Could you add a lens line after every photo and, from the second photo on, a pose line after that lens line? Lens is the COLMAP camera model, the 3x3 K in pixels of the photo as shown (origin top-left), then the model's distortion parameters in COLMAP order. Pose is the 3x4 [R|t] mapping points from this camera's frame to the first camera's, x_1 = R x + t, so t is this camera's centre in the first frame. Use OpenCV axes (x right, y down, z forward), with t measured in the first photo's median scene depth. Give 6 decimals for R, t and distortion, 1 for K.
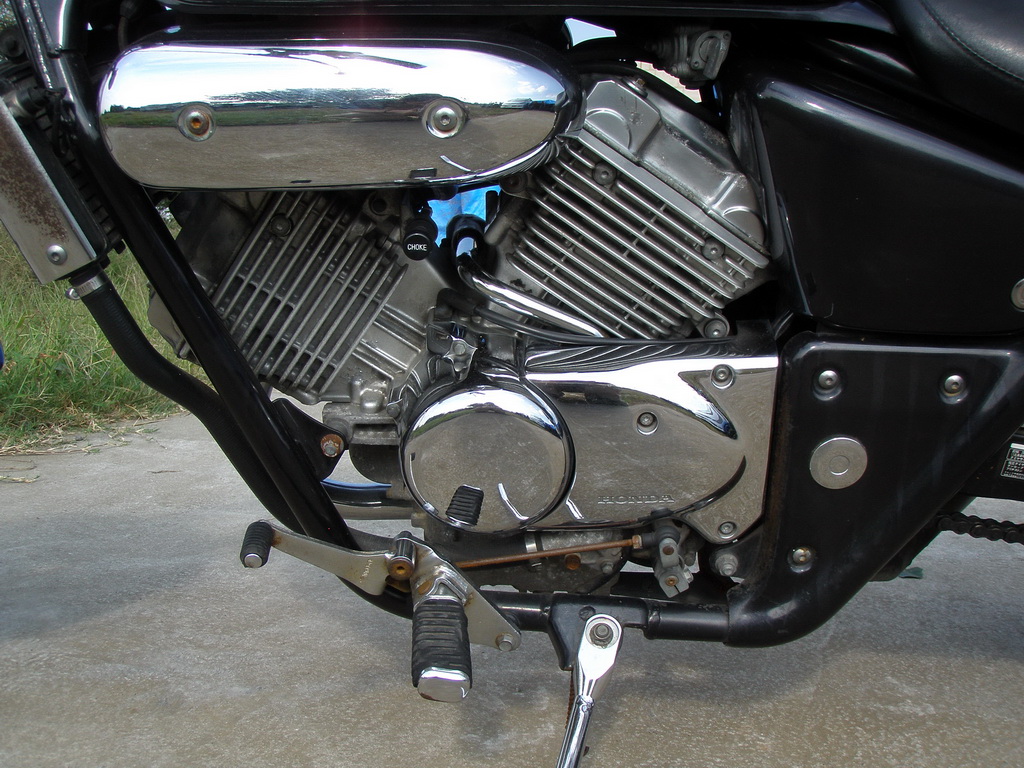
lens RADIAL K [[1141.4, 0, 508.7], [0, 1141.4, 389.6], [0, 0, 1]] dist [-0.208262, 0.196266]
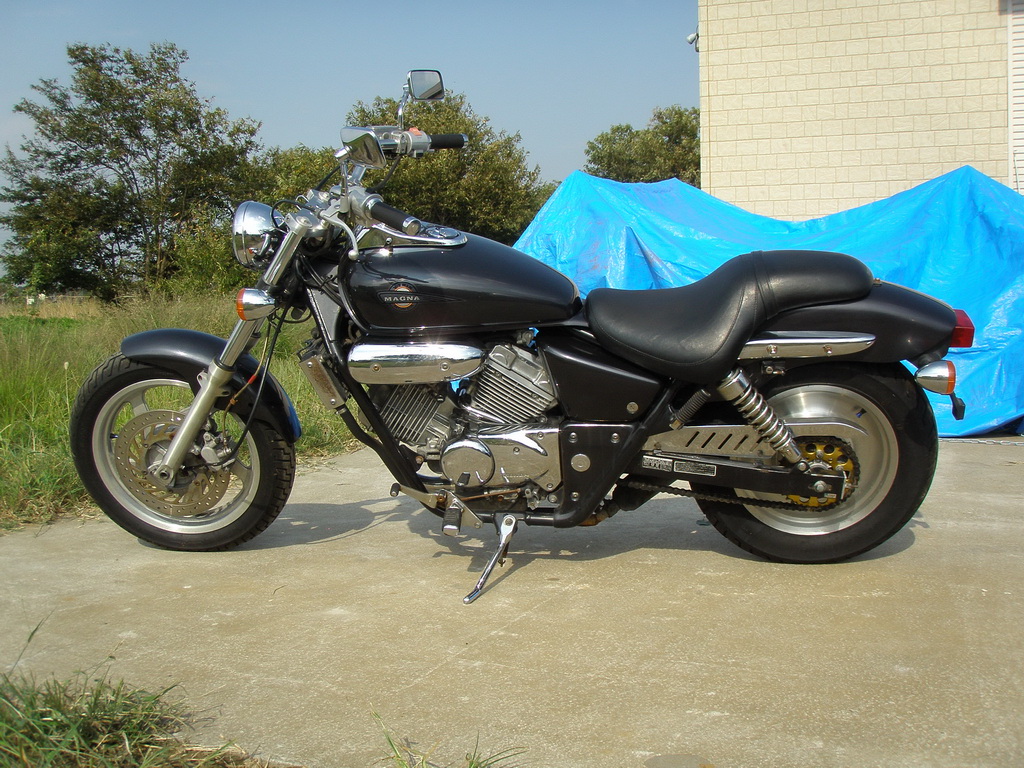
lens RADIAL K [[1141.4, 0, 508.7], [0, 1141.4, 389.6], [0, 0, 1]] dist [-0.208262, 0.196266]
pose [[0.992894, -0.021694, -0.117006, 0.456389], [0.017685, 0.999224, -0.035187, -0.027876], [0.117678, 0.032867, 0.992508, -2.066843]]
